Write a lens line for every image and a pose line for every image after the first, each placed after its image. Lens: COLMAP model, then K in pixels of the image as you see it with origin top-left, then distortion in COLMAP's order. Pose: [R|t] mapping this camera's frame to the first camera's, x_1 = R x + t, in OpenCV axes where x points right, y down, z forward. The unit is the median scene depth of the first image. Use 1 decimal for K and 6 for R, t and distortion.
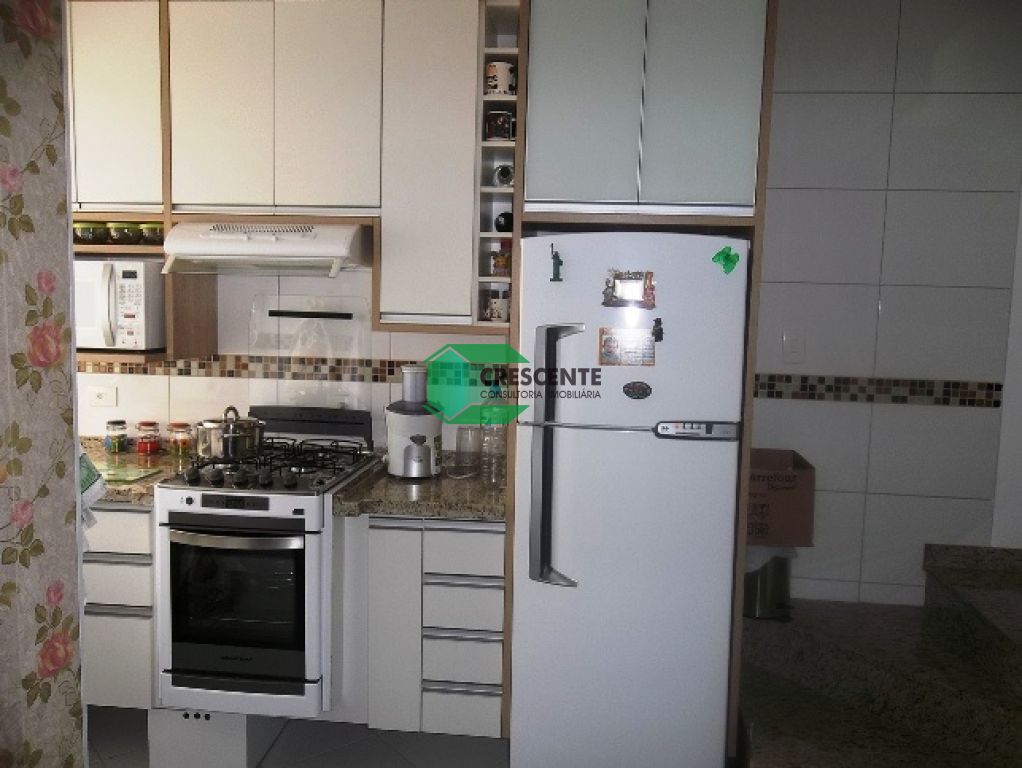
lens RADIAL K [[830.6, 0, 511.0], [0, 830.6, 384.0], [0, 0, 1]] dist [-0.001951, -0.014538]
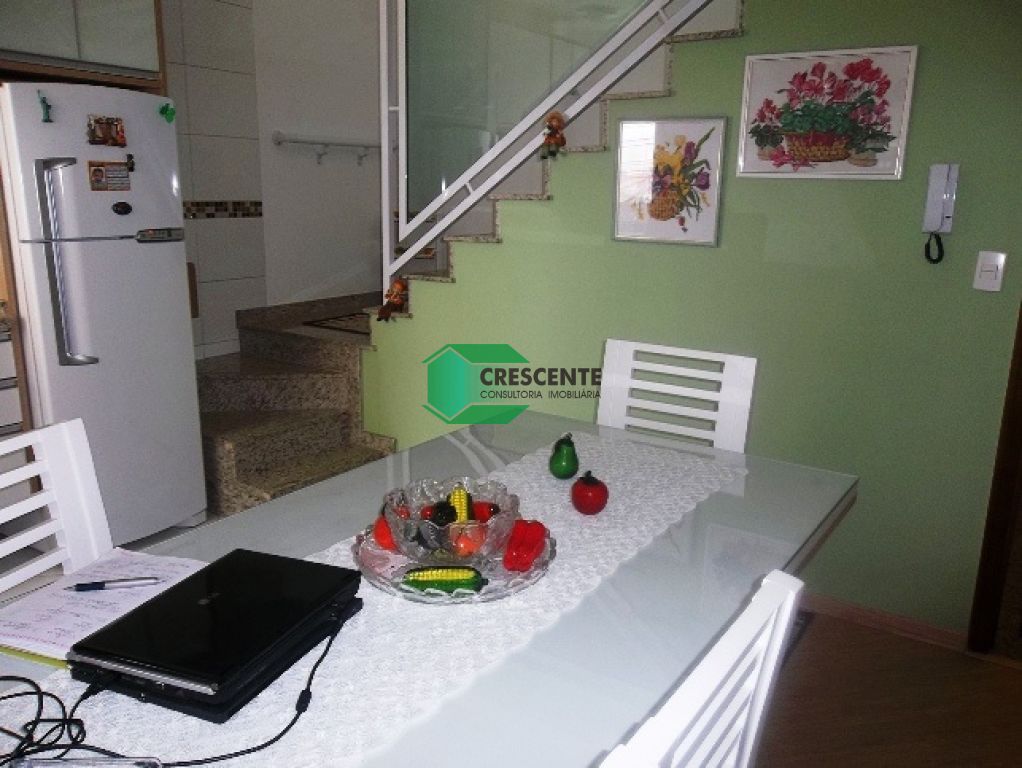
lens RADIAL K [[830.6, 0, 511.0], [0, 830.6, 384.0], [0, 0, 1]] dist [-0.001951, -0.014538]
pose [[0.436766, -0.225004, 0.870982, -0.661562], [0.077538, 0.974027, 0.212742, 0.038747], [-0.896227, -0.025385, 0.442868, -0.143063]]
